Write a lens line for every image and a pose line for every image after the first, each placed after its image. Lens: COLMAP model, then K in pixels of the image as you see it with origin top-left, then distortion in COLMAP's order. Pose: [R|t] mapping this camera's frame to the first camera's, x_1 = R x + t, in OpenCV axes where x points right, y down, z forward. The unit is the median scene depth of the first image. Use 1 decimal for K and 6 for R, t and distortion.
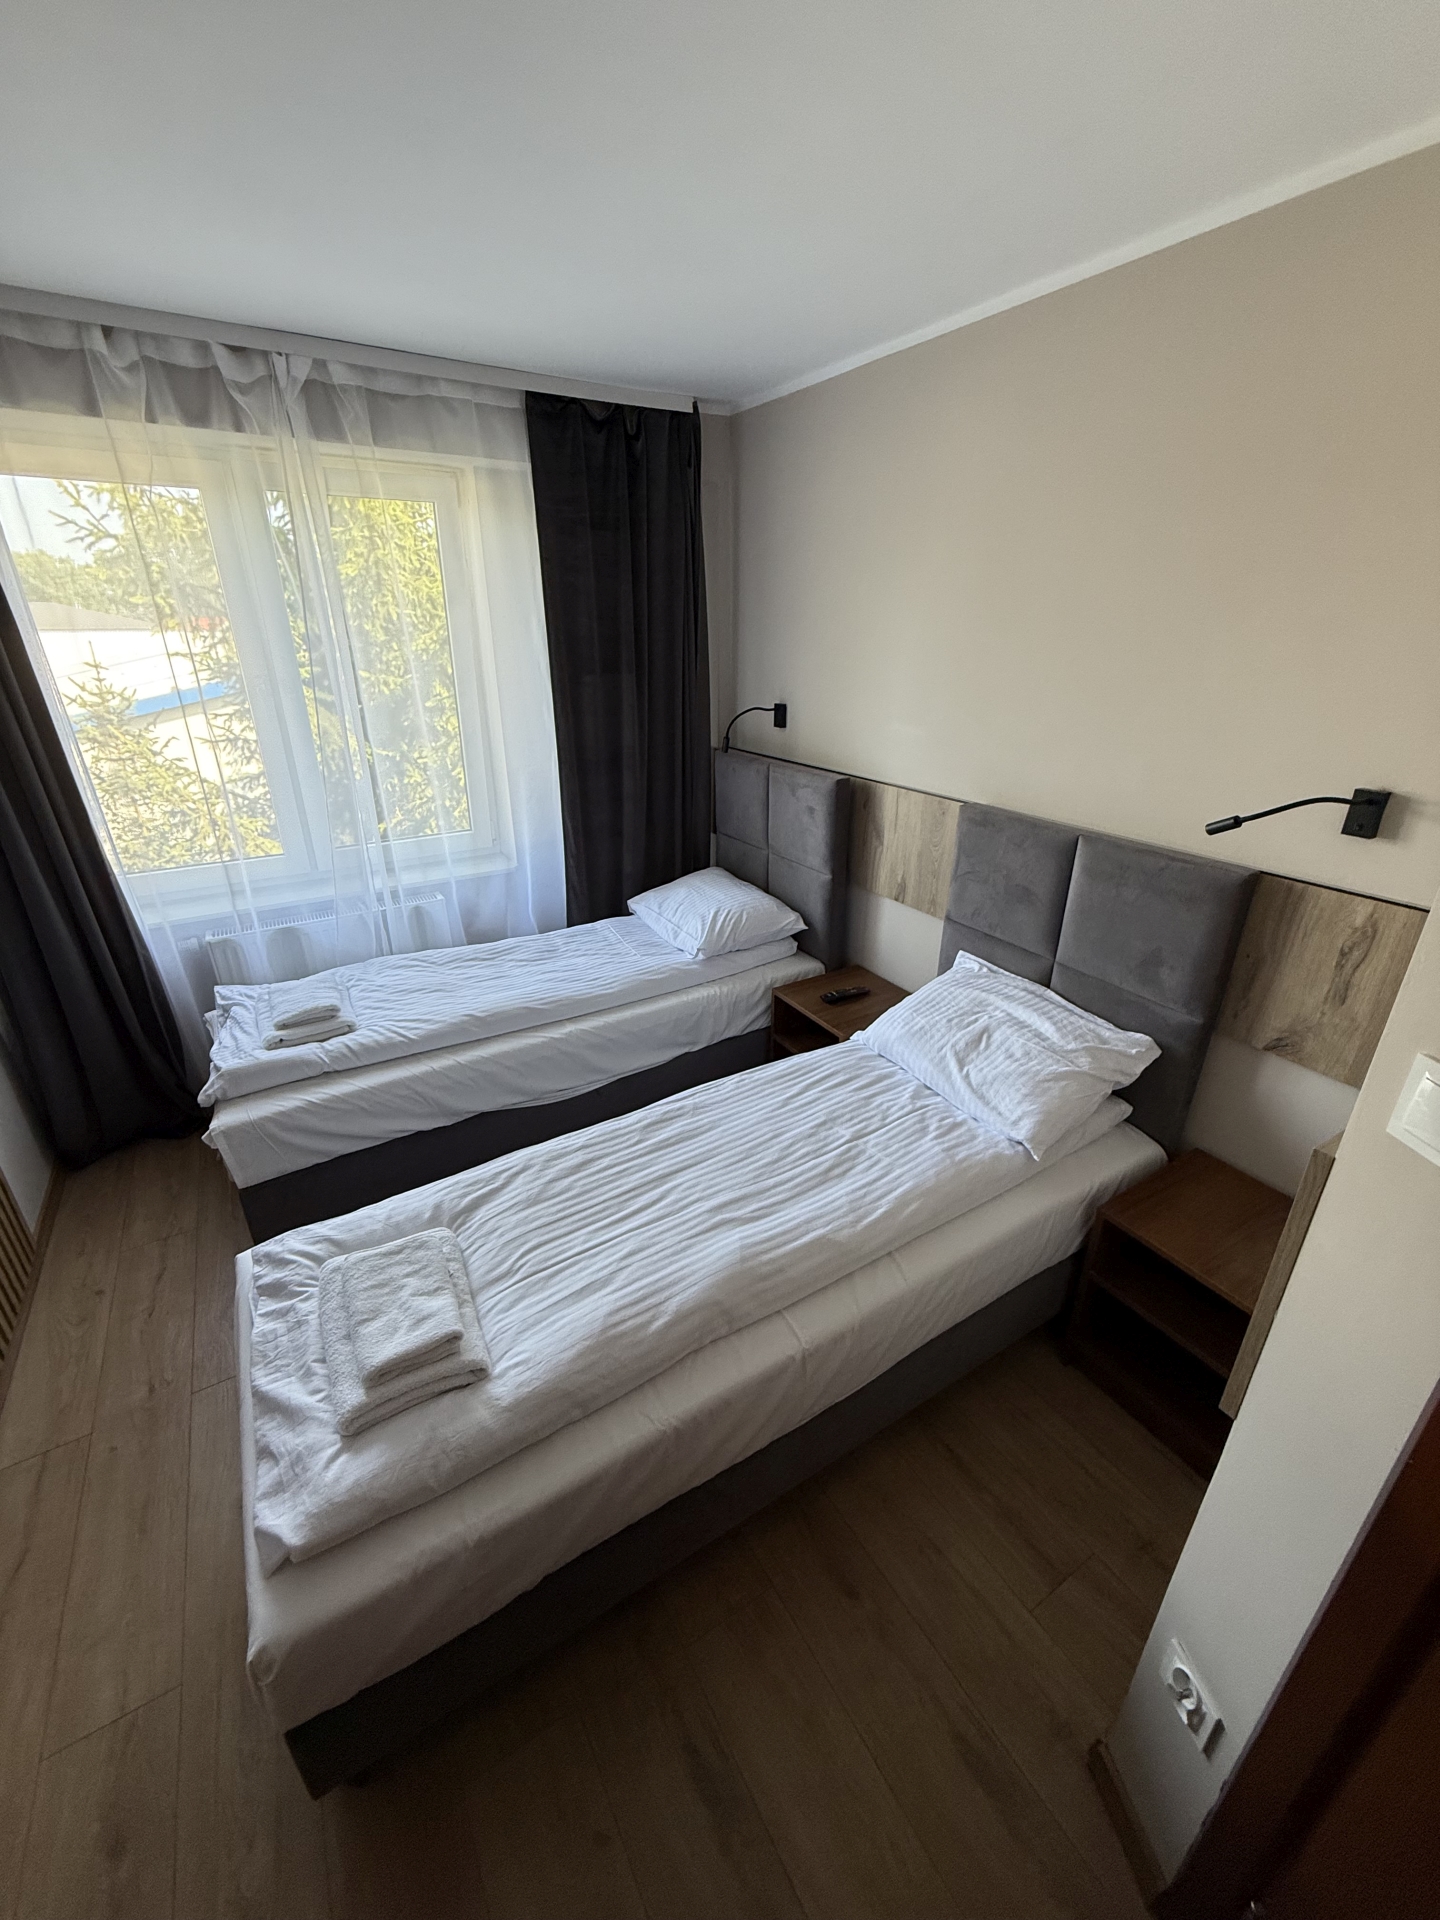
lens RADIAL K [[760.2, 0, 715.9], [0, 760.2, 949.2], [0, 0, 1]] dist [-0.006557, 0.001741]
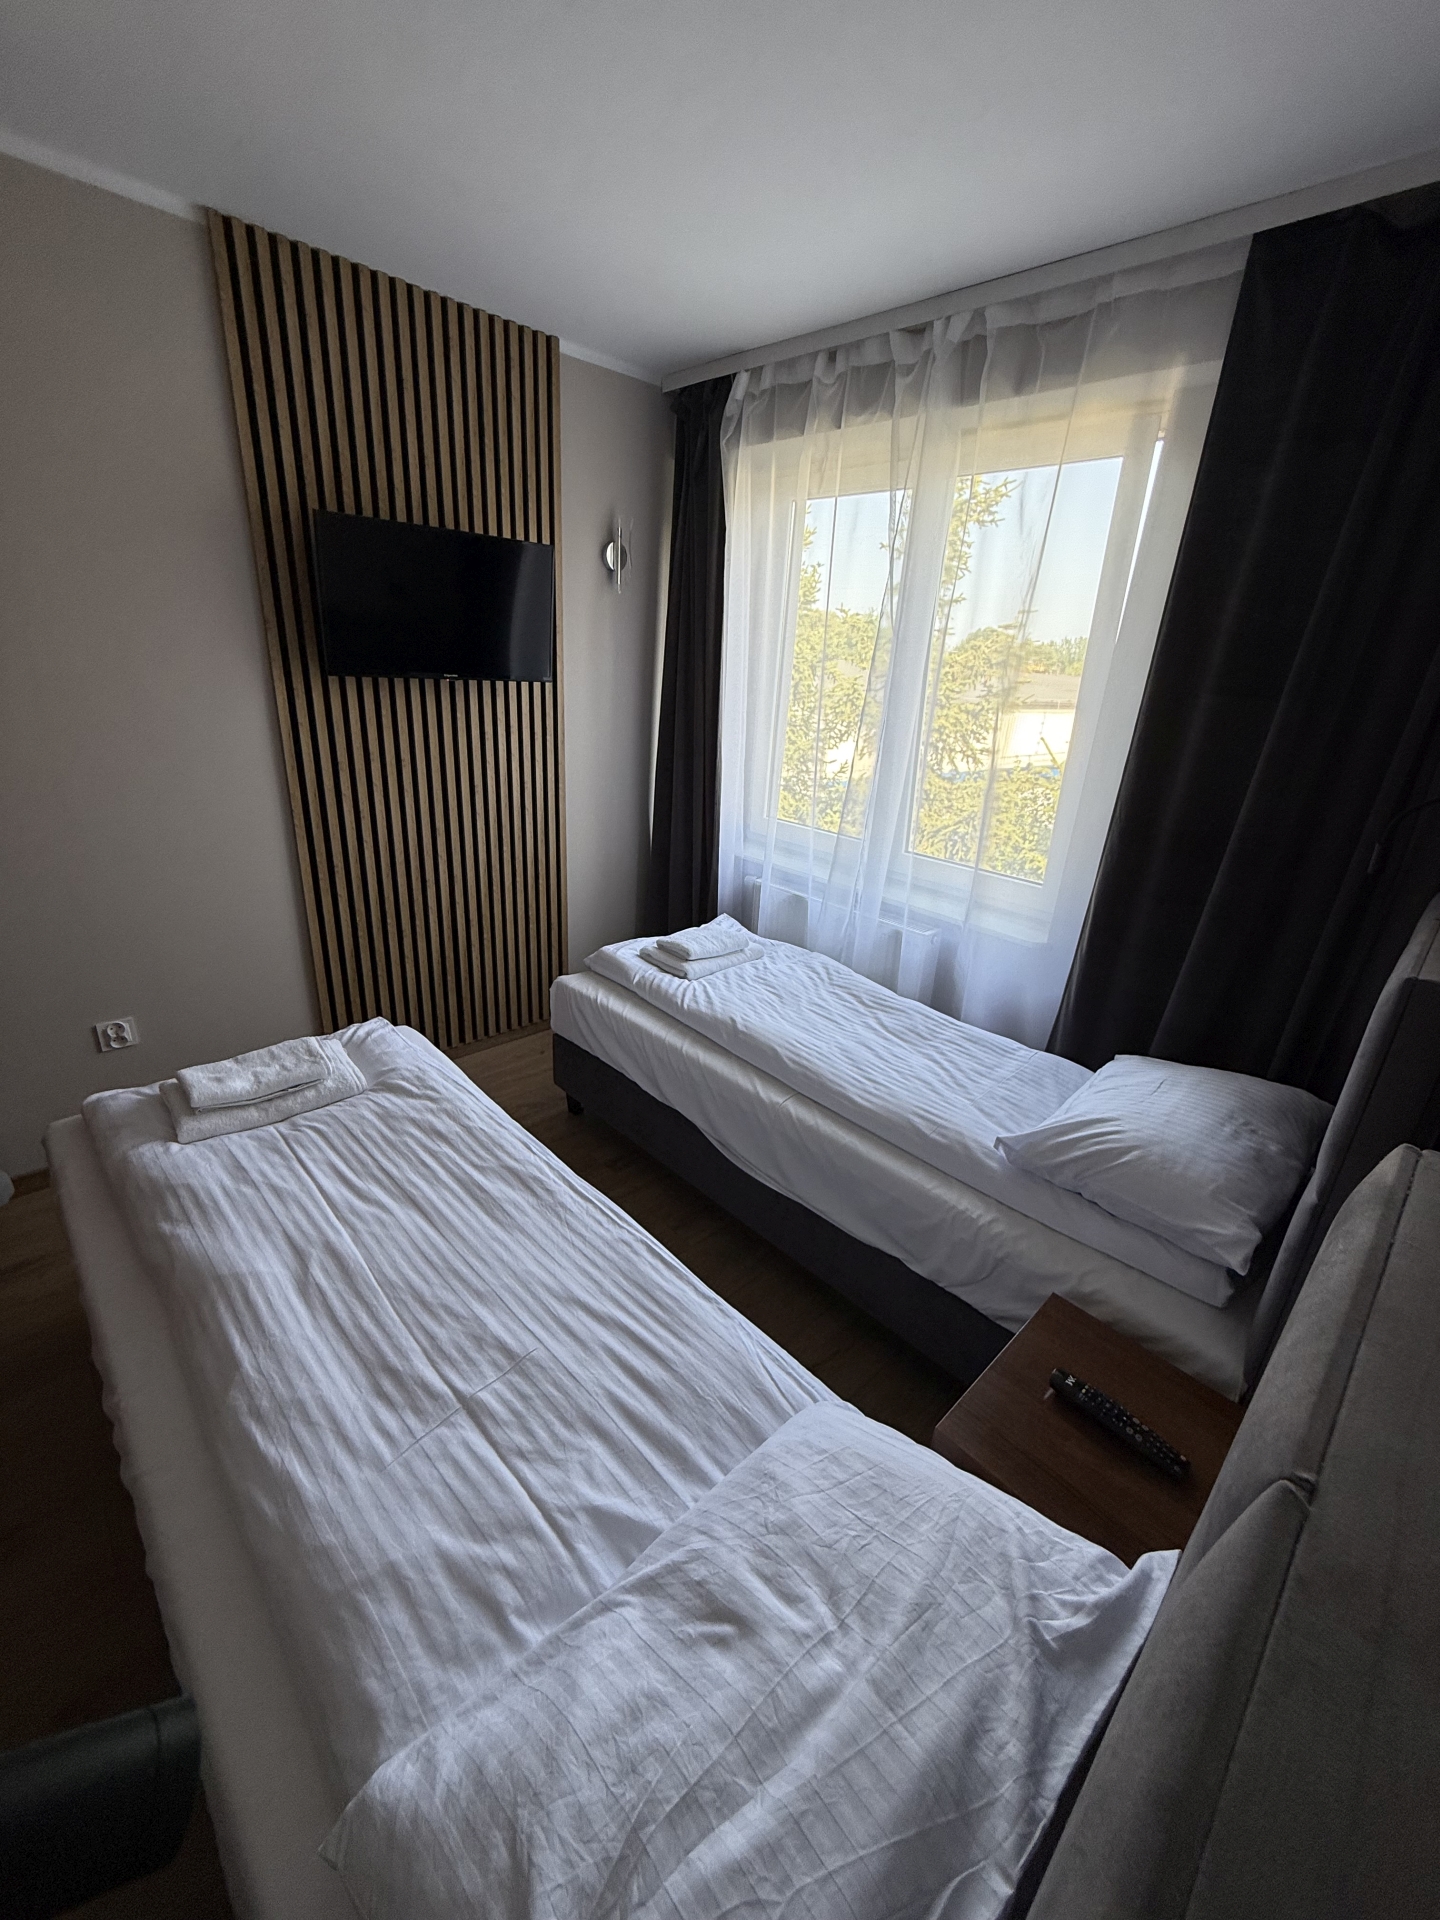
lens RADIAL K [[760.2, 0, 721.9], [0, 760.2, 951.0], [0, 0, 1]] dist [-0.006557, 0.001741]
pose [[0.223754, 0.365337, -0.903583, 0.498865], [-0.436936, 0.866308, 0.242068, -0.214661], [0.871218, 0.340645, 0.353469, 0.695068]]
